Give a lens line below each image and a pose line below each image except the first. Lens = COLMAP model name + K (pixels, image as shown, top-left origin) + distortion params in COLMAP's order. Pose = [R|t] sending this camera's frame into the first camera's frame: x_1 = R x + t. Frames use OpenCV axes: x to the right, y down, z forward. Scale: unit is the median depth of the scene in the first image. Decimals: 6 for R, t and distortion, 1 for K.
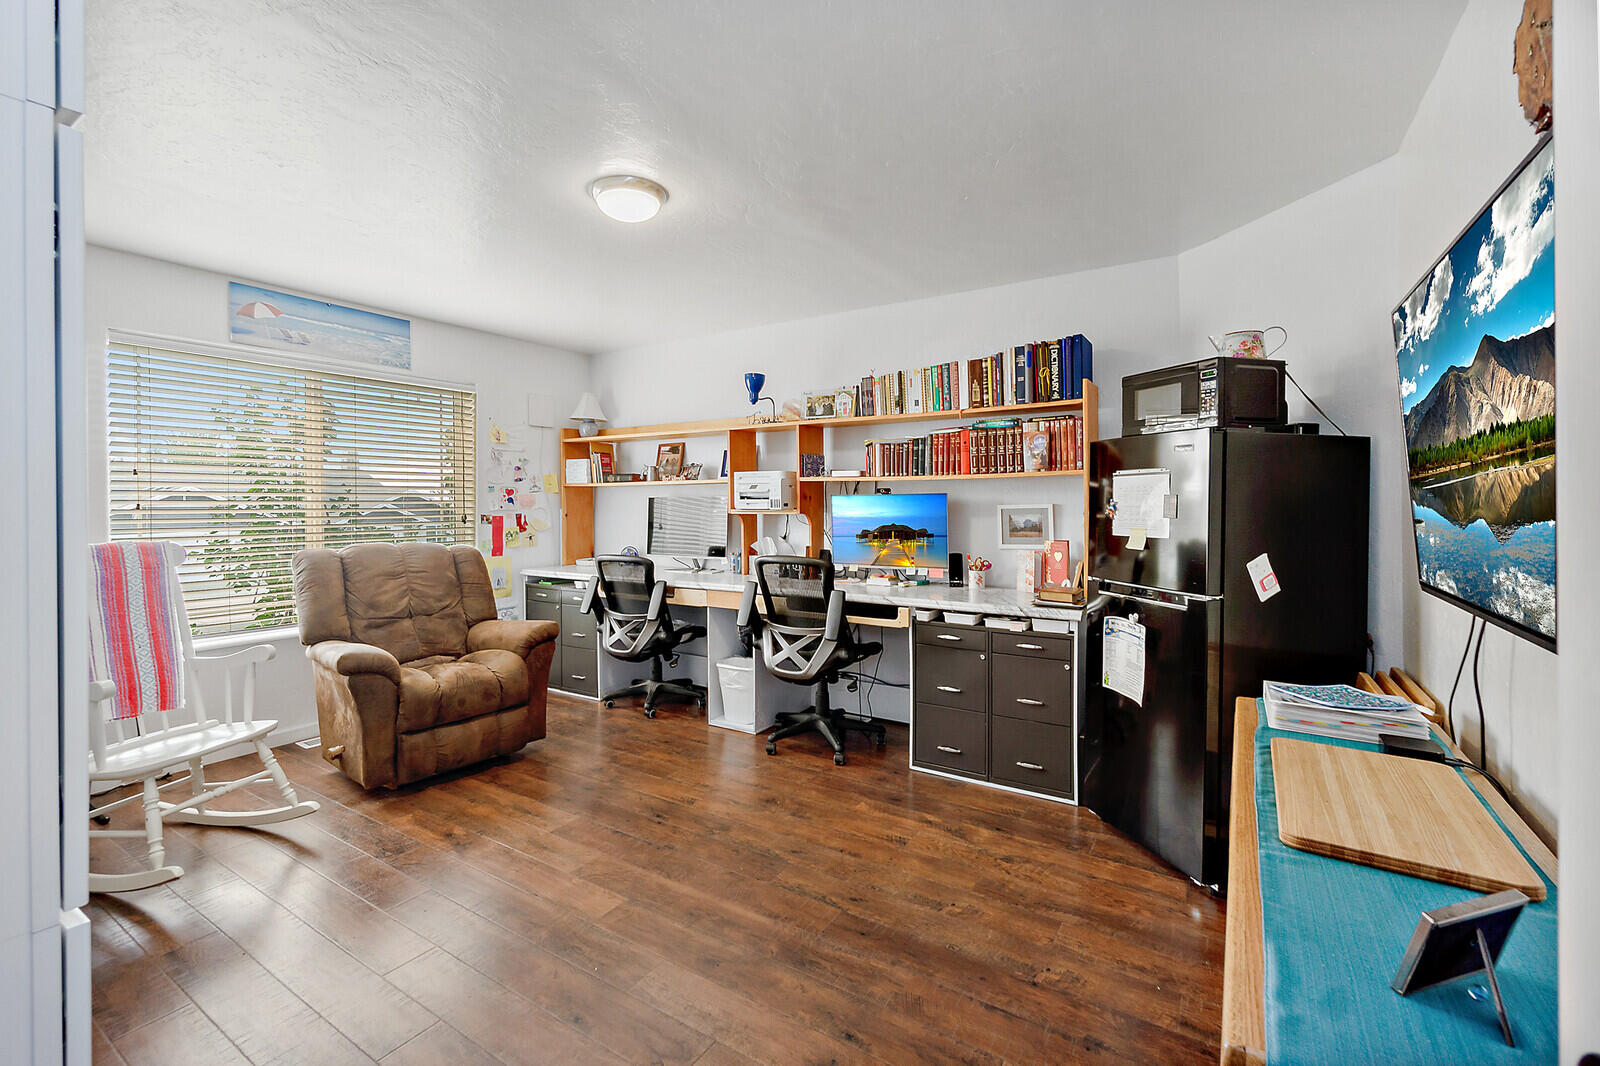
lens RADIAL K [[701.6, 0, 796.5], [0, 701.6, 517.5], [0, 0, 1]] dist [-0.001644, 0.001858]
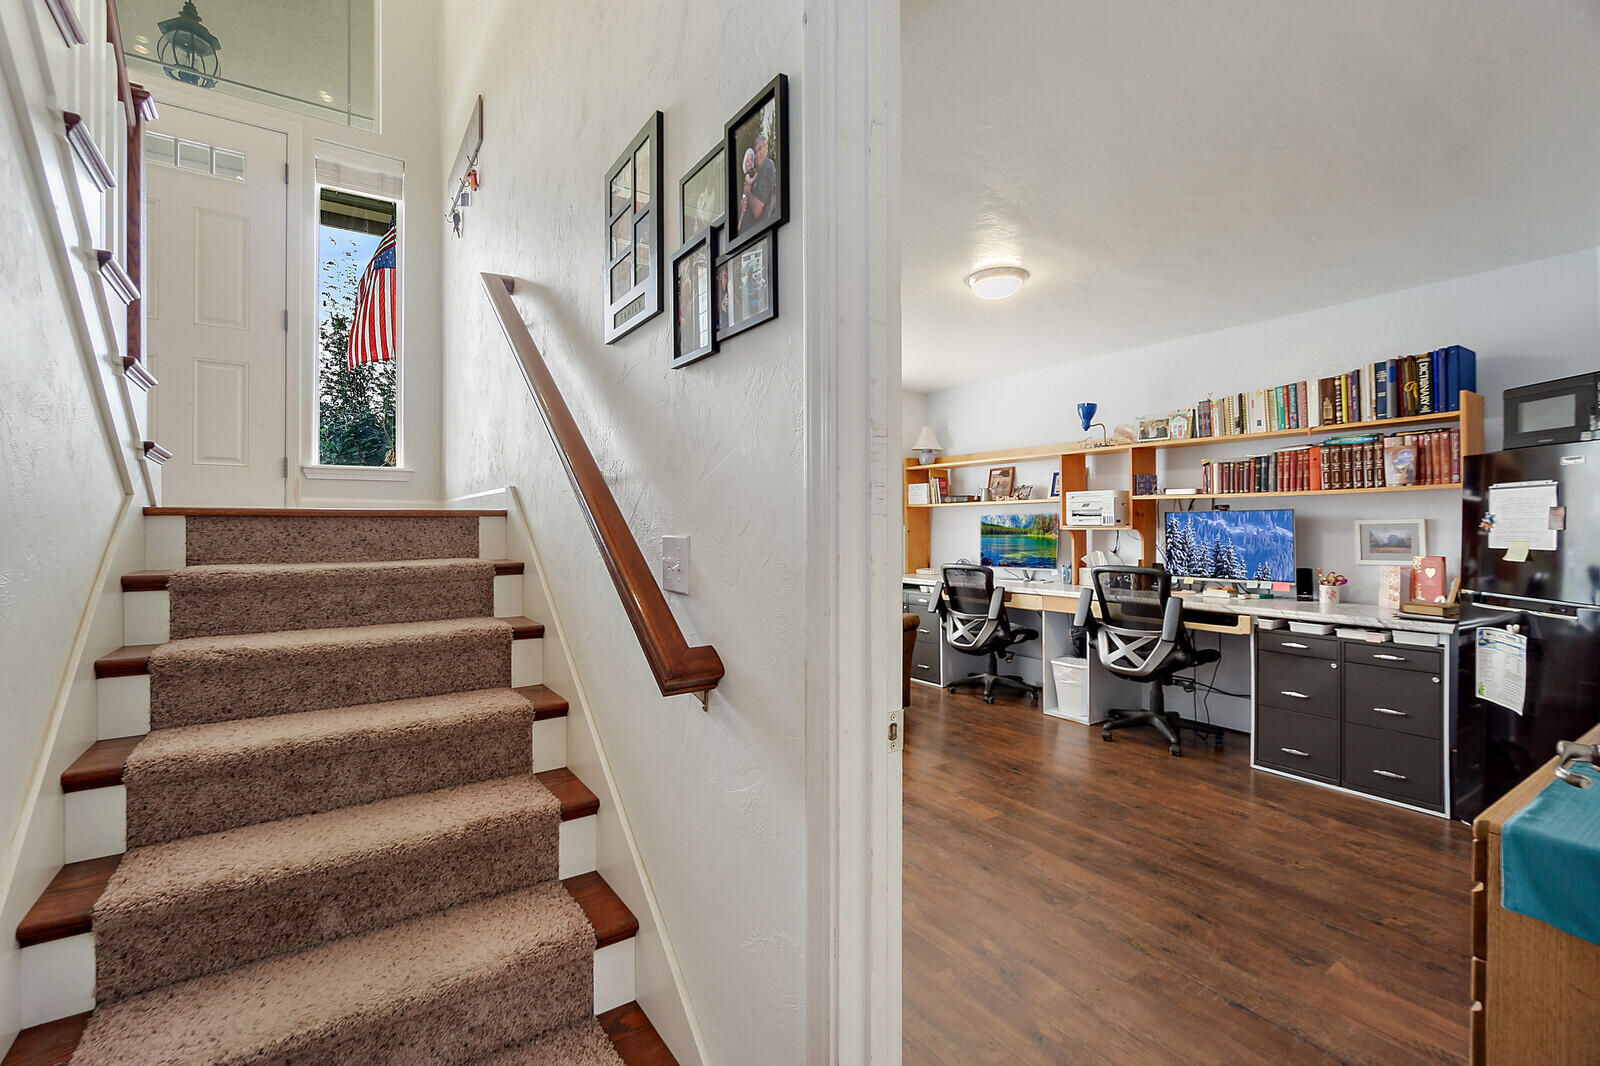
lens RADIAL K [[701.6, 0, 794.8], [0, 701.6, 531.7], [0, 0, 1]] dist [-0.001644, 0.001858]
pose [[0.915774, 0.003706, -0.401677, -0.047585], [-0.007903, 0.999930, -0.008793, 0.015200], [0.401617, 0.011227, 0.915739, -0.262934]]
